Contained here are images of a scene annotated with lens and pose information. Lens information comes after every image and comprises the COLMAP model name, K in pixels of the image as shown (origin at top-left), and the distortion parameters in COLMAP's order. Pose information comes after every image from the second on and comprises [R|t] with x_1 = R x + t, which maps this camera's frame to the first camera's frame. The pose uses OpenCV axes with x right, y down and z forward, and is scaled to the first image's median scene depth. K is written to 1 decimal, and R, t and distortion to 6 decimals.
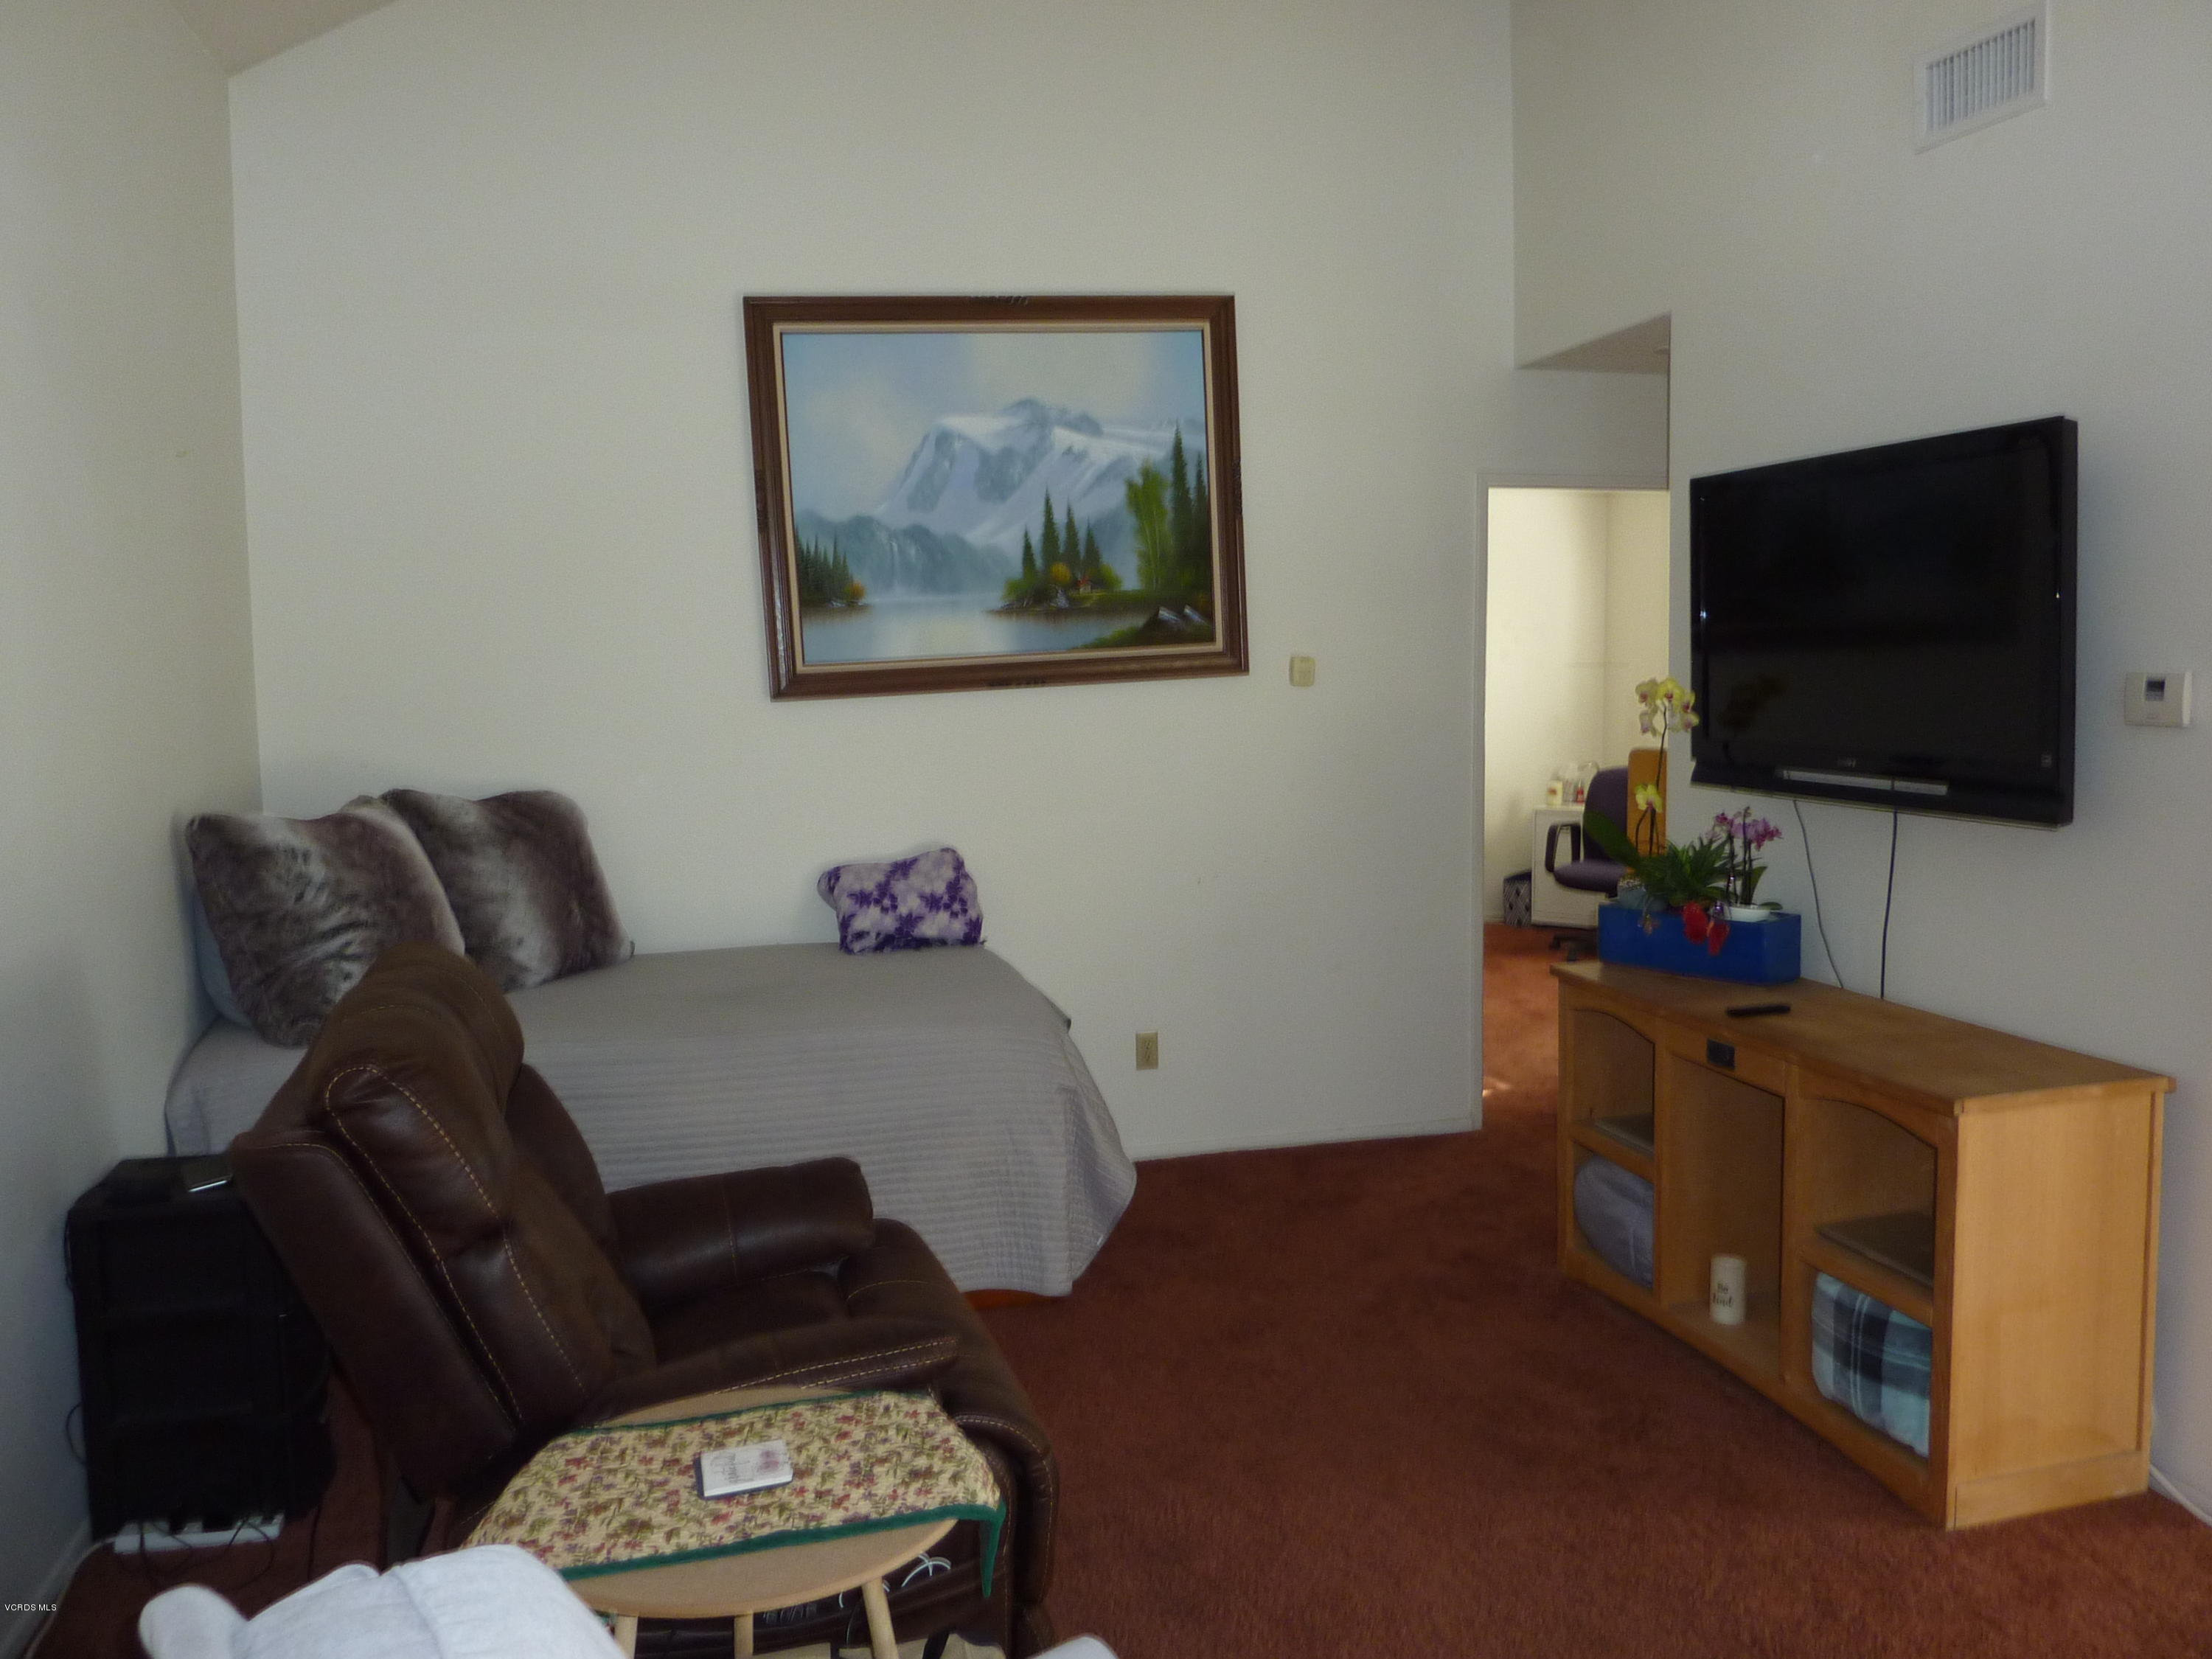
lens RADIAL K [[1711.0, 0, 1106.0], [0, 1711.0, 829.5], [0, 0, 1]] dist [0.006800, -0.004470]
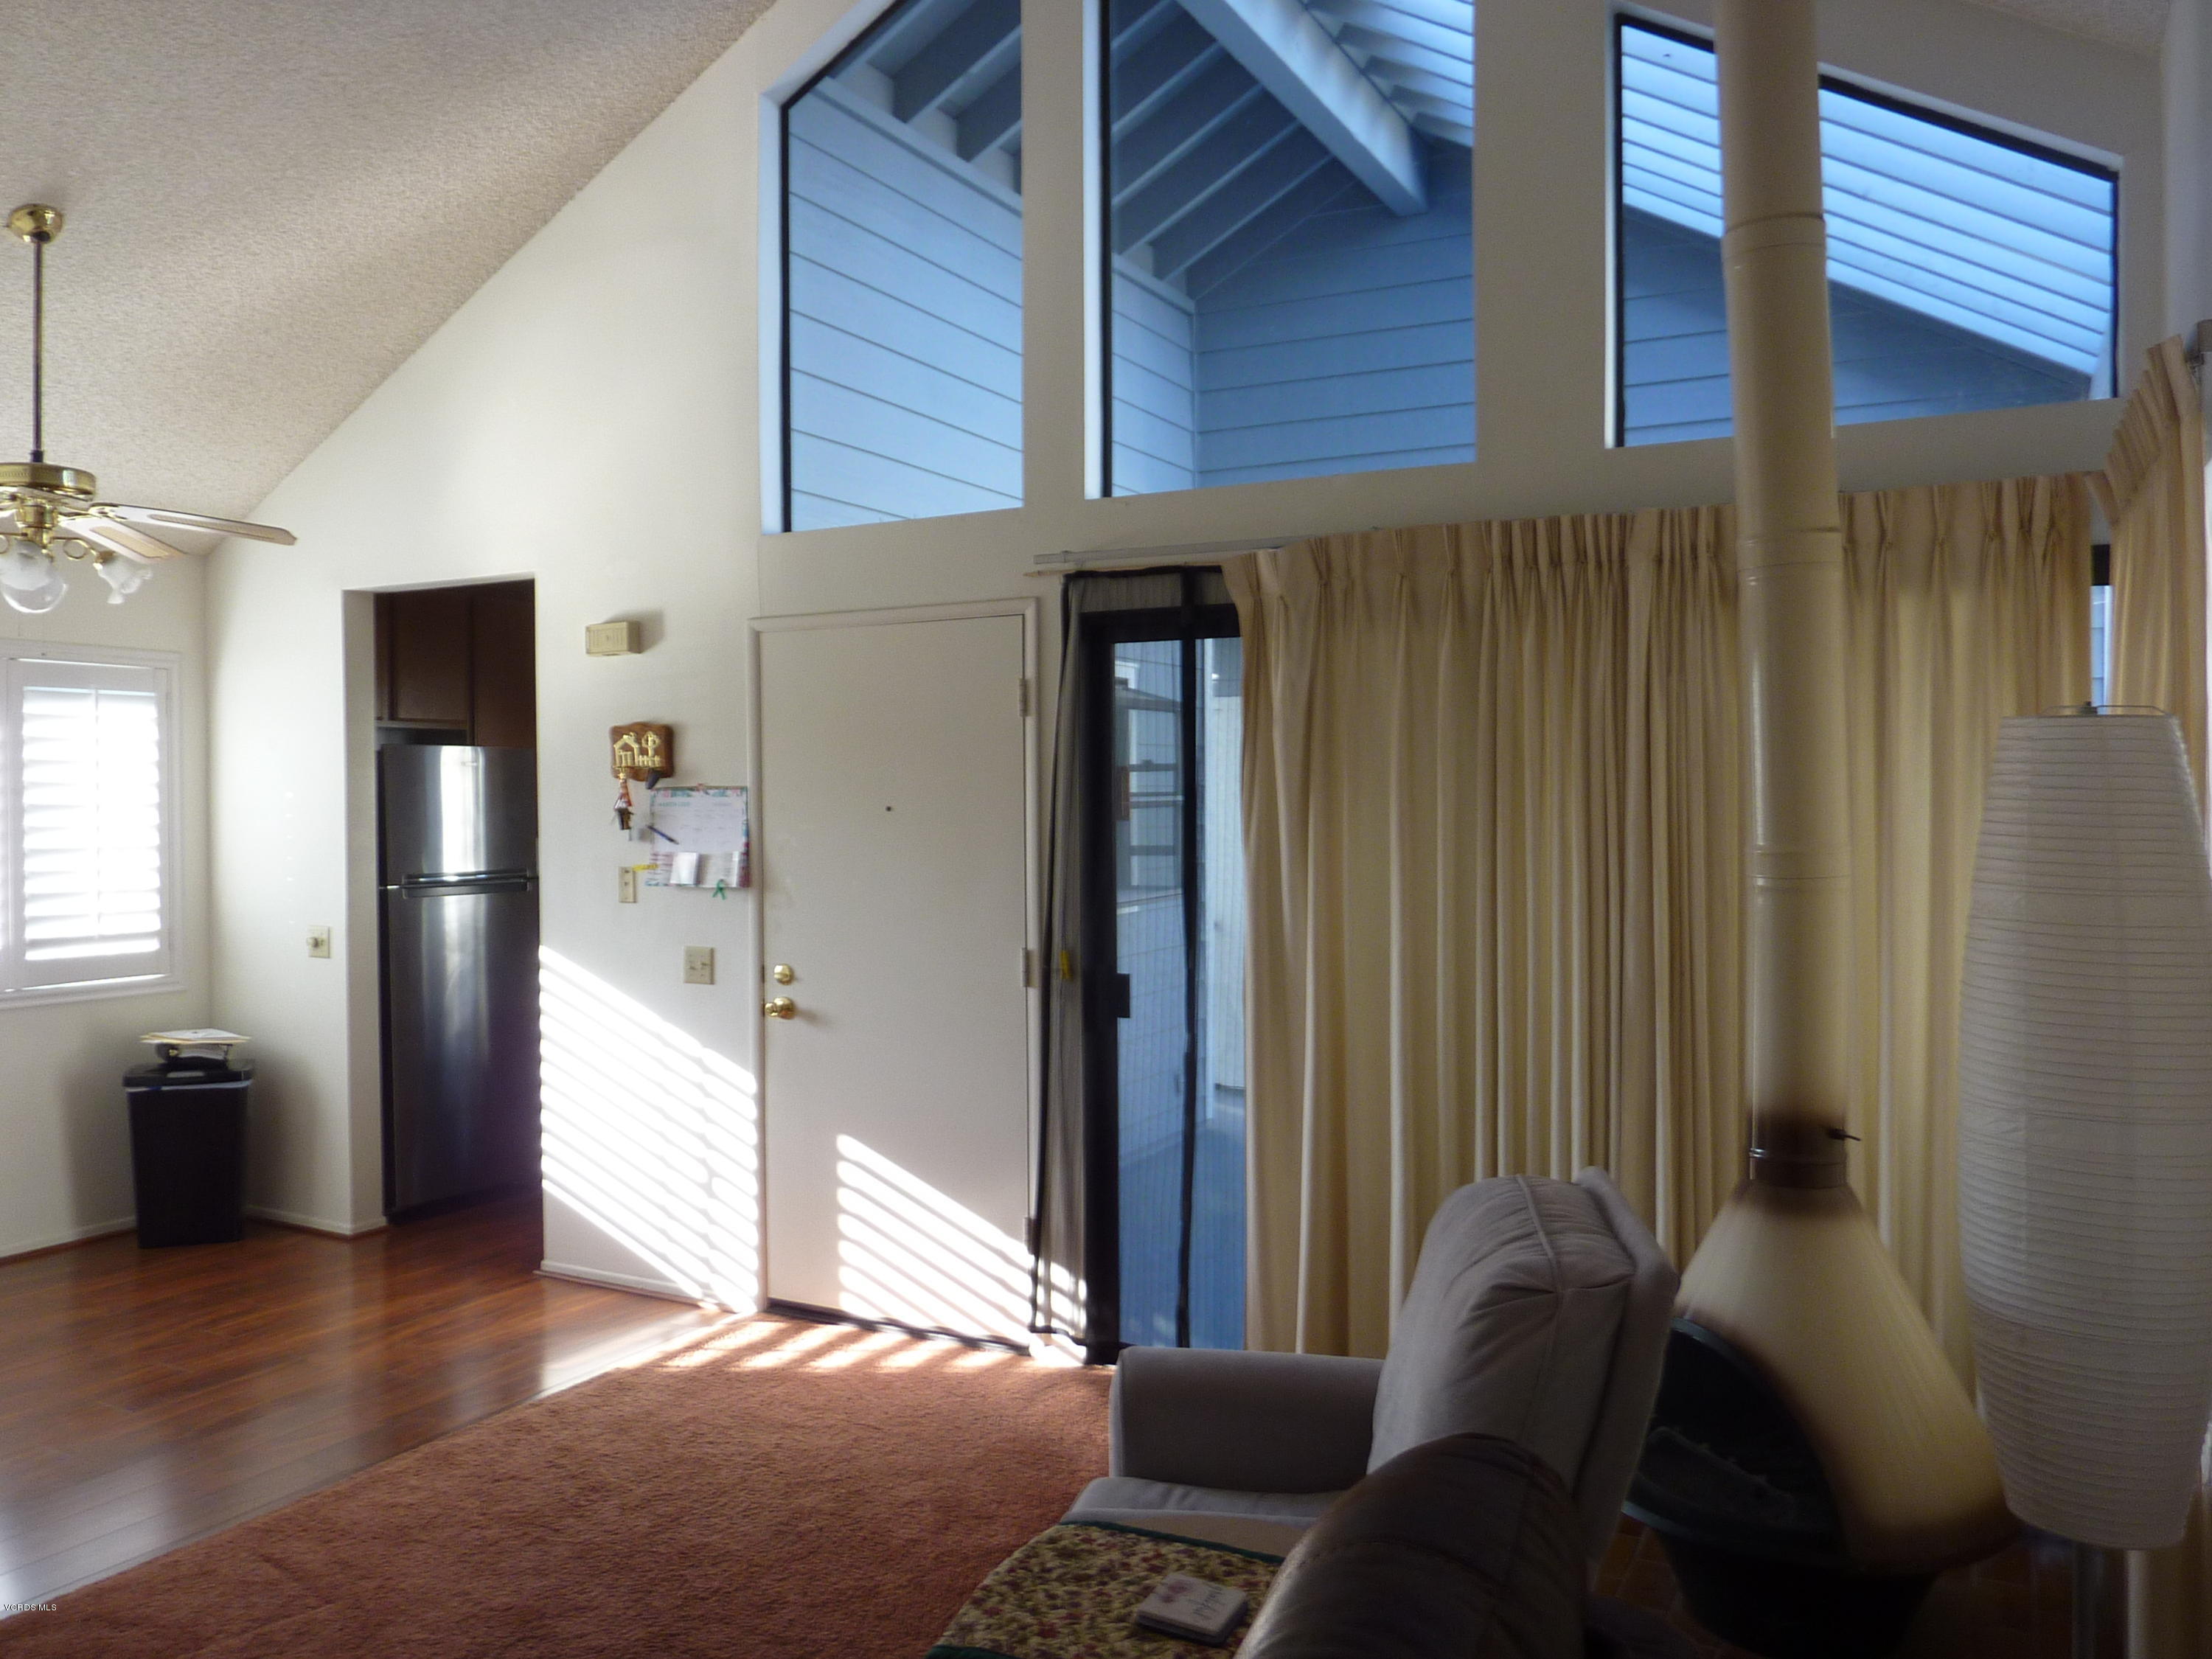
lens RADIAL K [[1696.0, 0, 1099.0], [0, 1696.0, 818.7], [0, 0, 1]] dist [-0.010211, -0.019232]
pose [[-0.741593, 0.012776, 0.670728, -0.855564], [0.082265, 0.994005, 0.072022, -0.160811], [-0.665787, 0.108589, -0.738198, 1.756335]]
